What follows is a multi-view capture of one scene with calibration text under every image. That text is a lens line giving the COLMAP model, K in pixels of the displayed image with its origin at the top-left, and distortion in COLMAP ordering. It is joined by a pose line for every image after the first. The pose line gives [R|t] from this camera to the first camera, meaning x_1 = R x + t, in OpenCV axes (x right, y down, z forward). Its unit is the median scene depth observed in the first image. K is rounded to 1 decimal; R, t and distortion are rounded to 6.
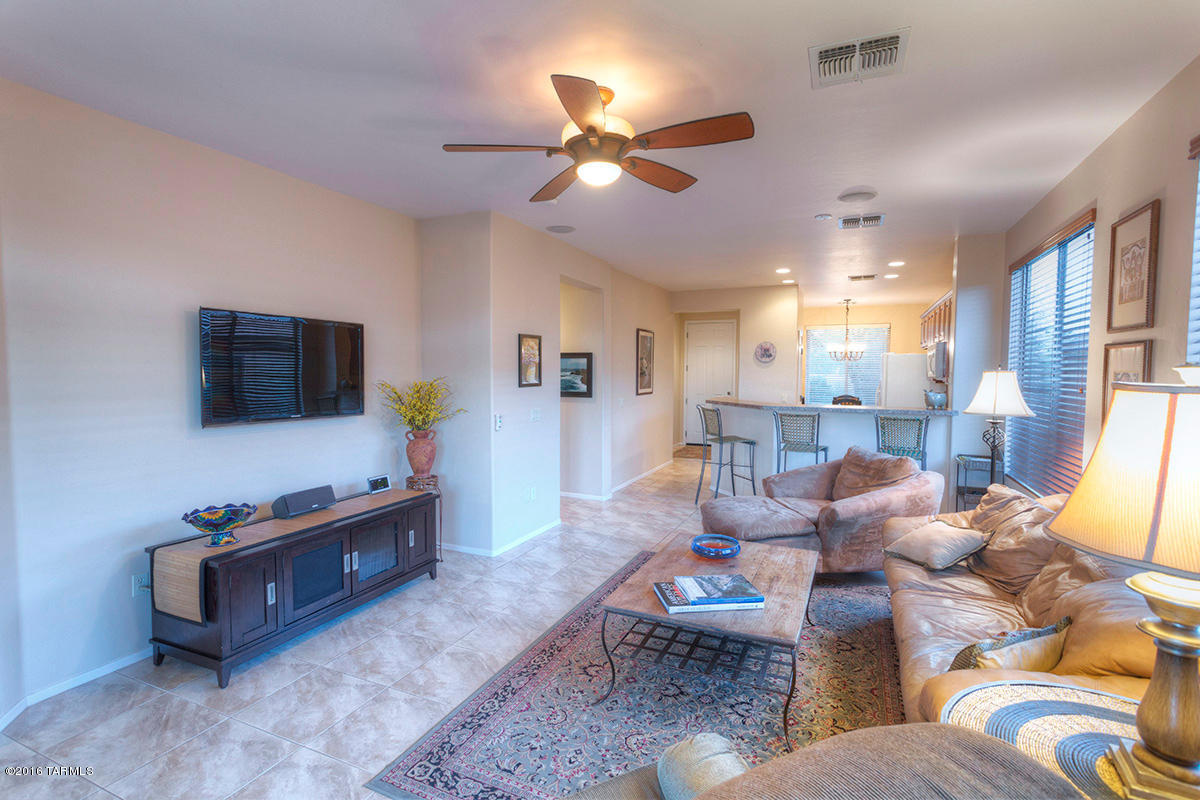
lens RADIAL K [[564.6, 0, 598.8], [0, 564.6, 395.5], [0, 0, 1]] dist [0.002229, 0.001418]
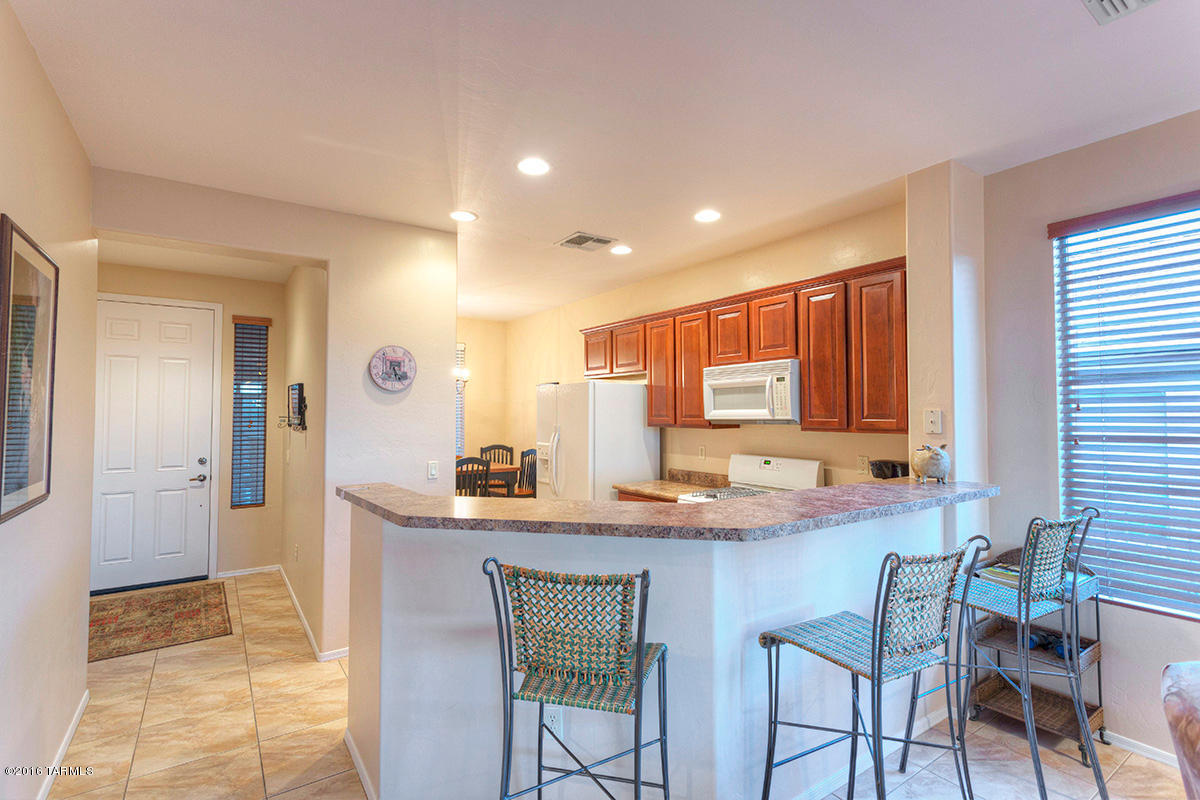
lens RADIAL K [[564.6, 0, 598.8], [0, 564.6, 395.5], [0, 0, 1]] dist [0.002229, 0.001418]
pose [[0.516028, 0.018471, 0.856372, -0.000922], [0.043782, 0.997892, -0.047906, -0.056232], [-0.855452, 0.062214, 0.514132, 1.301376]]
